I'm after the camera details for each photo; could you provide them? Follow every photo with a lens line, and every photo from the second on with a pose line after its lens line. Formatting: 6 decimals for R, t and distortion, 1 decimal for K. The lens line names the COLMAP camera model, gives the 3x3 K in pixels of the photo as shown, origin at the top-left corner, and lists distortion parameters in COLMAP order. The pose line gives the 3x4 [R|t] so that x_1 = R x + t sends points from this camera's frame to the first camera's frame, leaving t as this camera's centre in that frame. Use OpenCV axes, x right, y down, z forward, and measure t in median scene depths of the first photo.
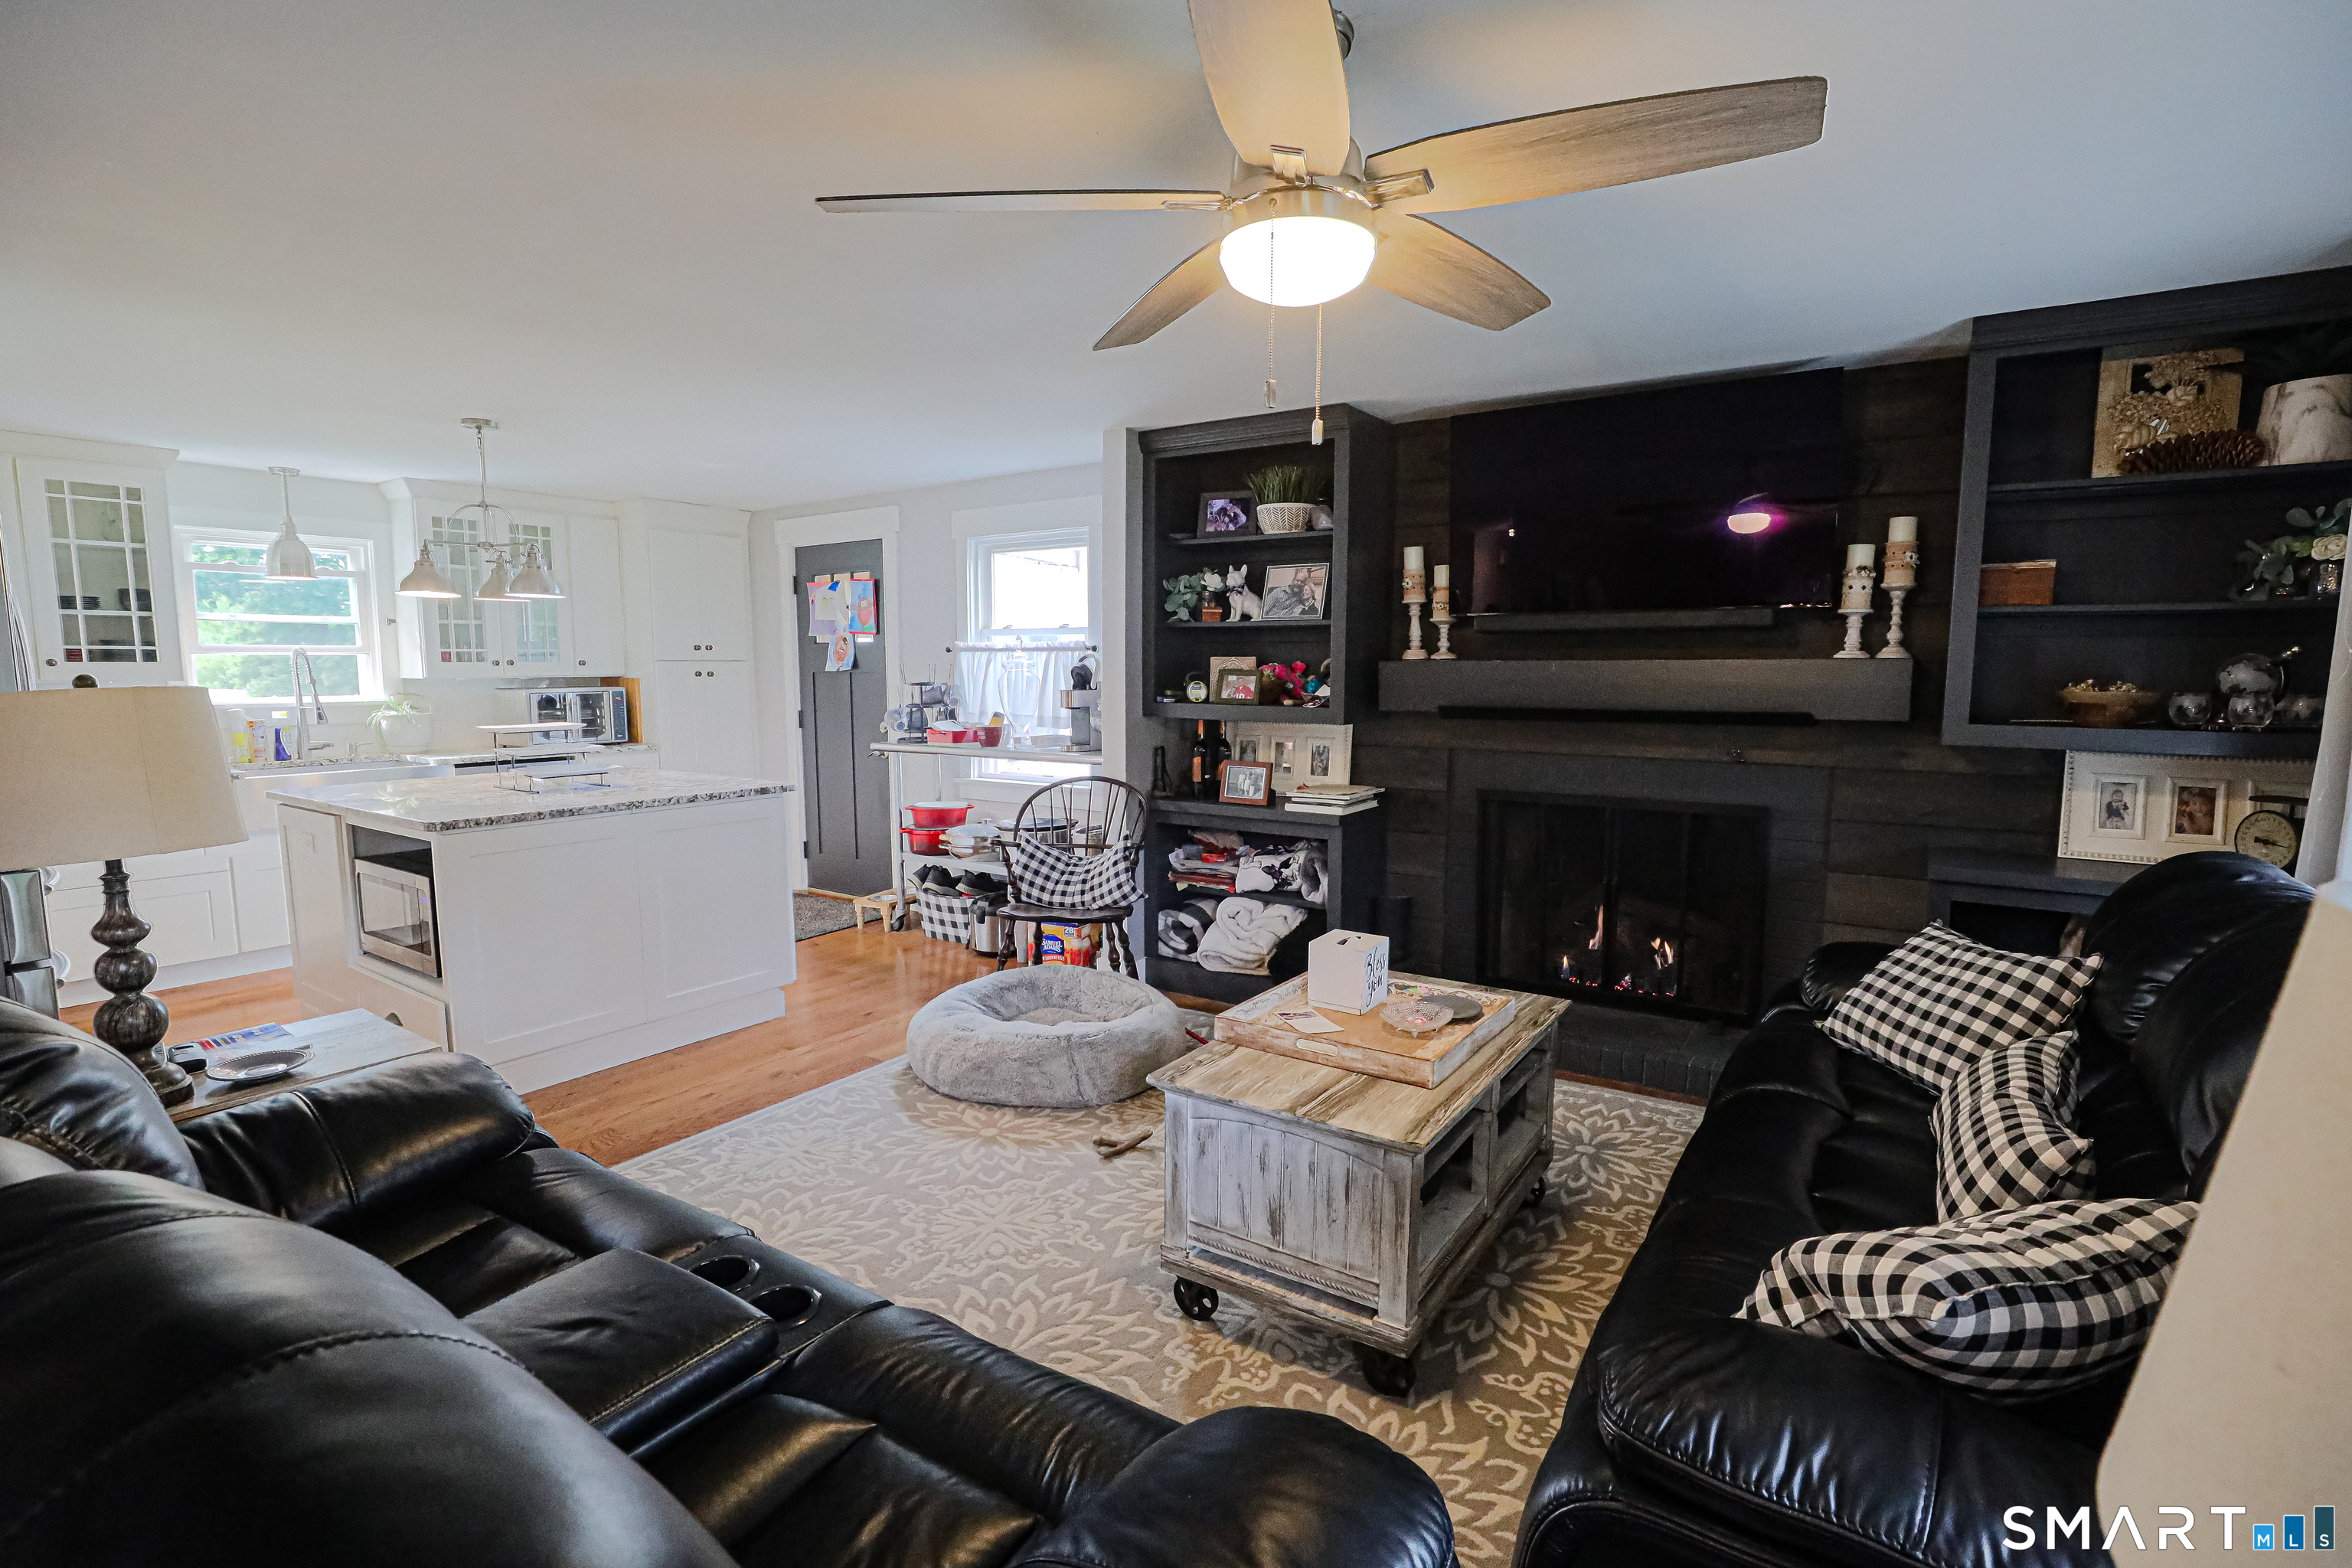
lens RADIAL K [[1088.8, 0, 1182.8], [0, 1088.8, 800.2], [0, 0, 1]] dist [-0.059556, 0.019398]
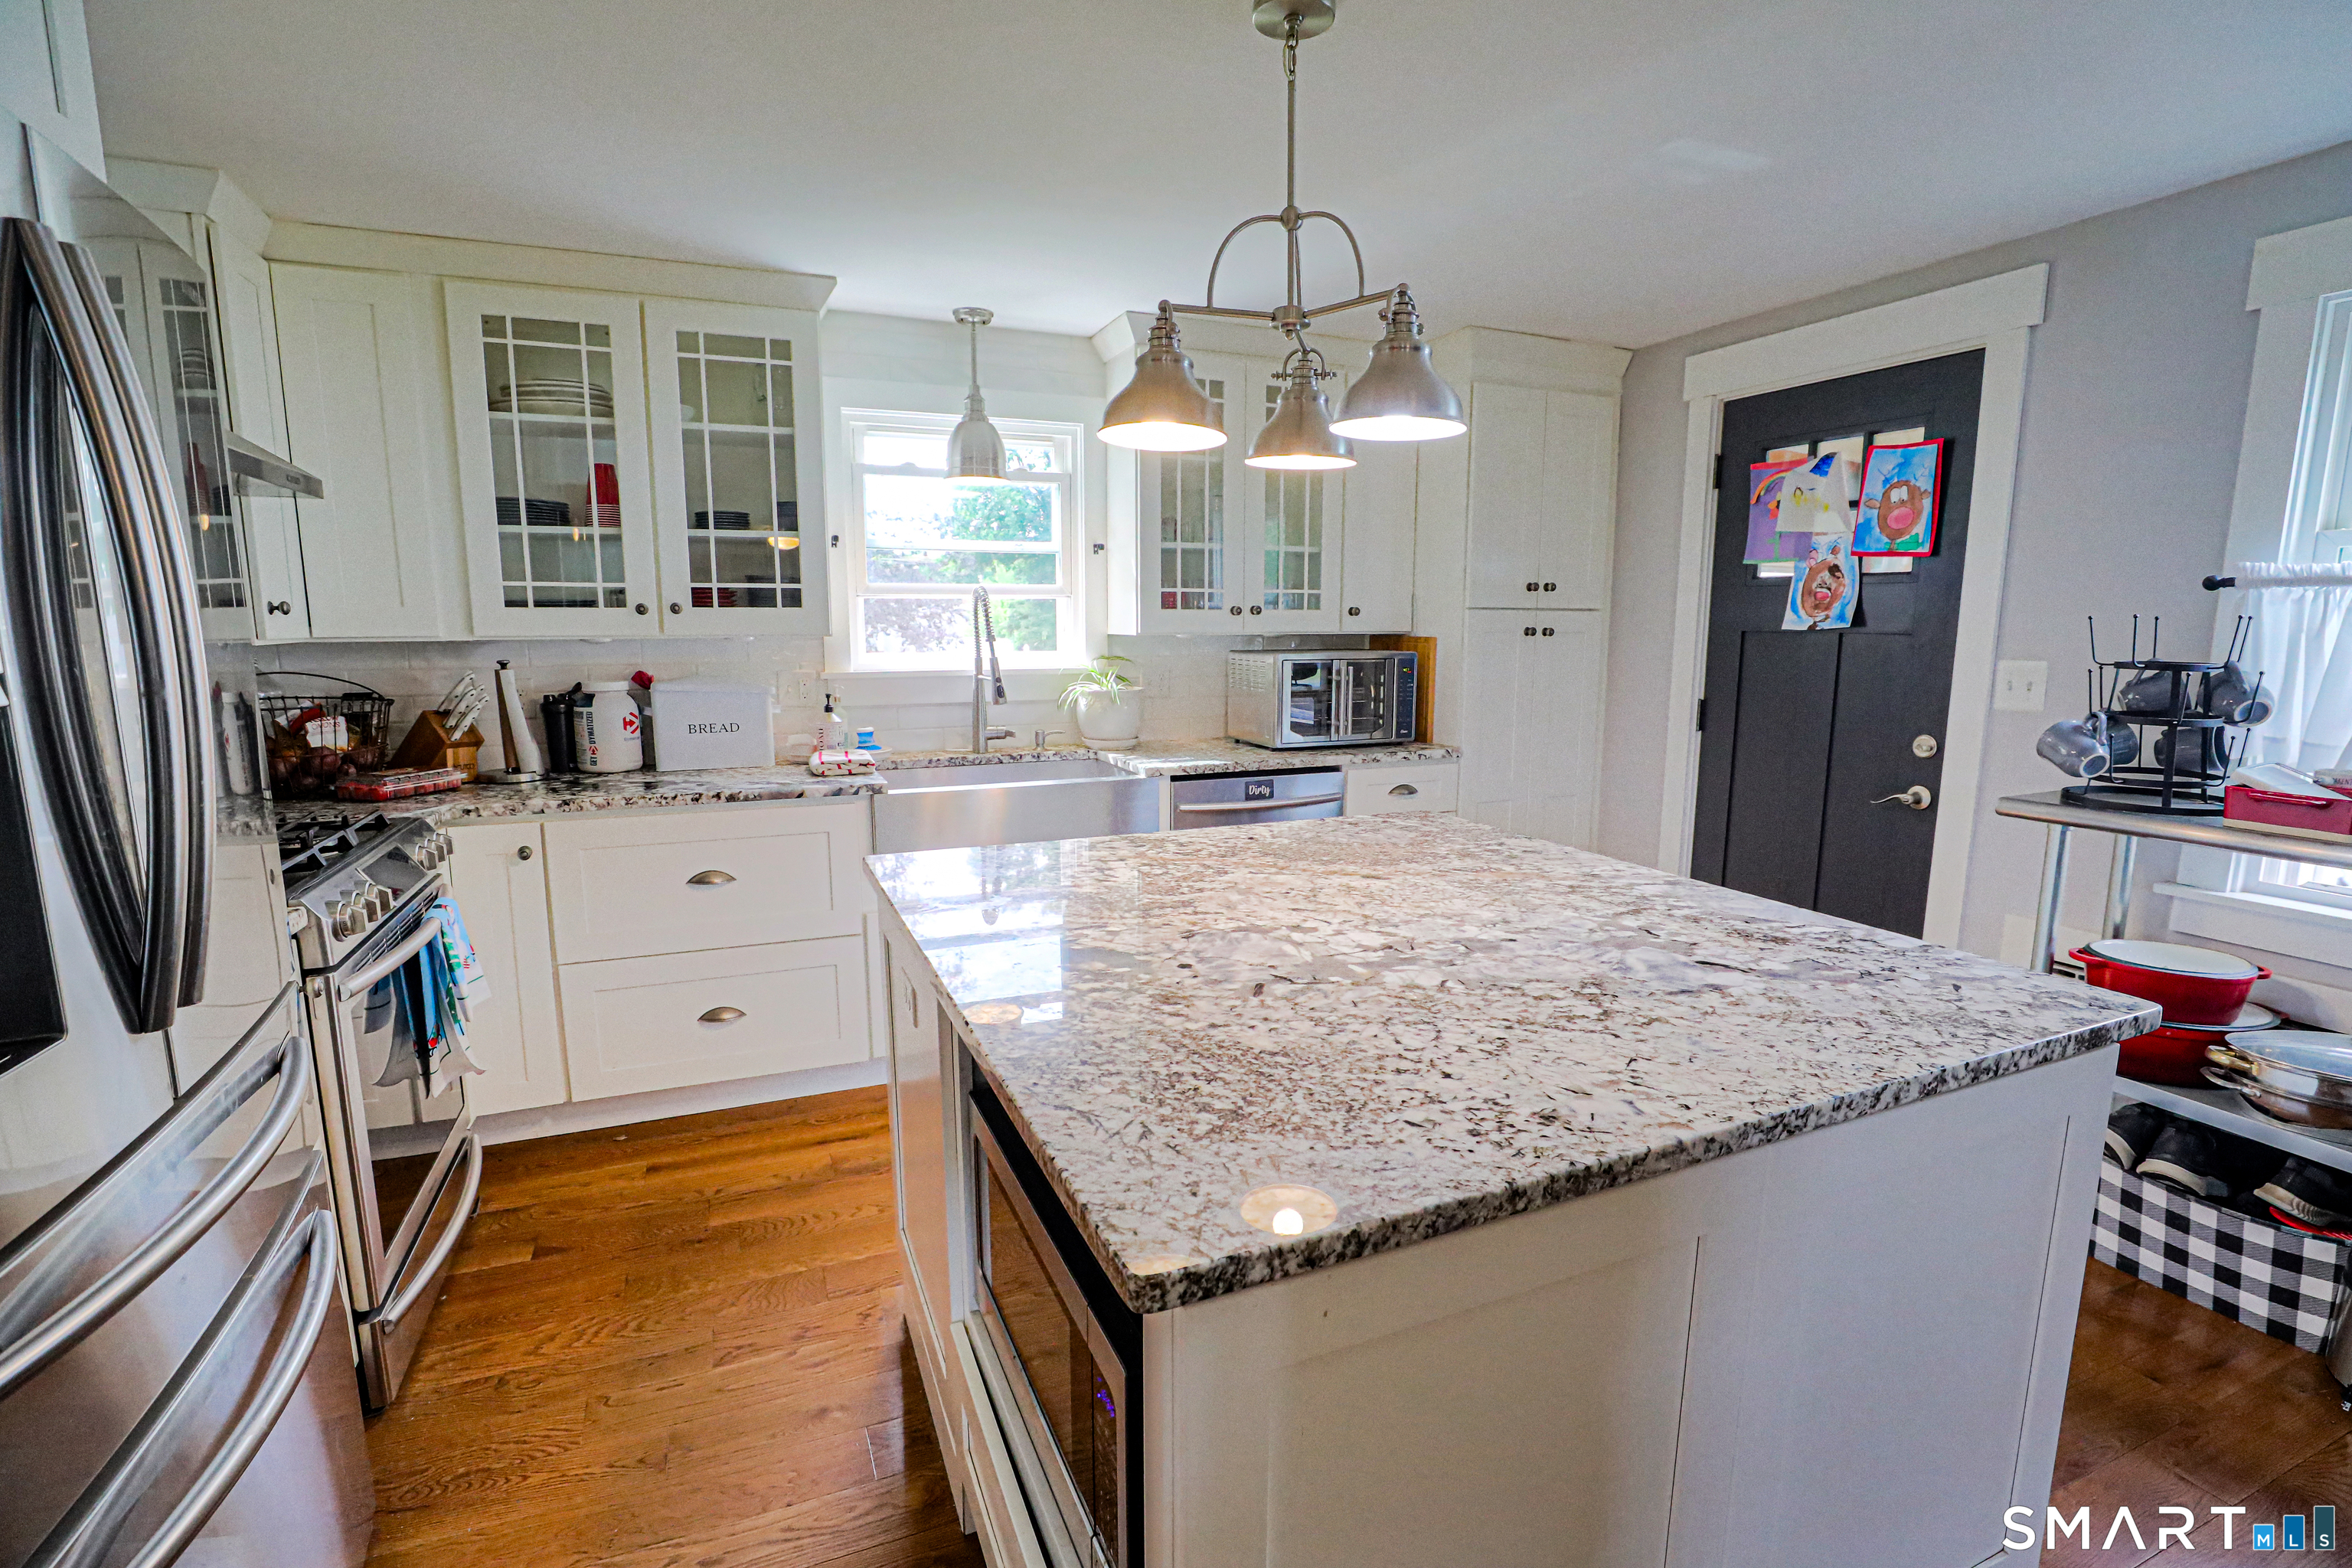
lens RADIAL K [[1088.8, 0, 1182.8], [0, 1088.8, 800.2], [0, 0, 1]] dist [-0.059556, 0.019398]
pose [[0.841379, 0.086079, -0.533546, -0.326860], [-0.065180, 0.996190, 0.057933, -0.053573], [0.536500, -0.013967, 0.843785, 0.450334]]
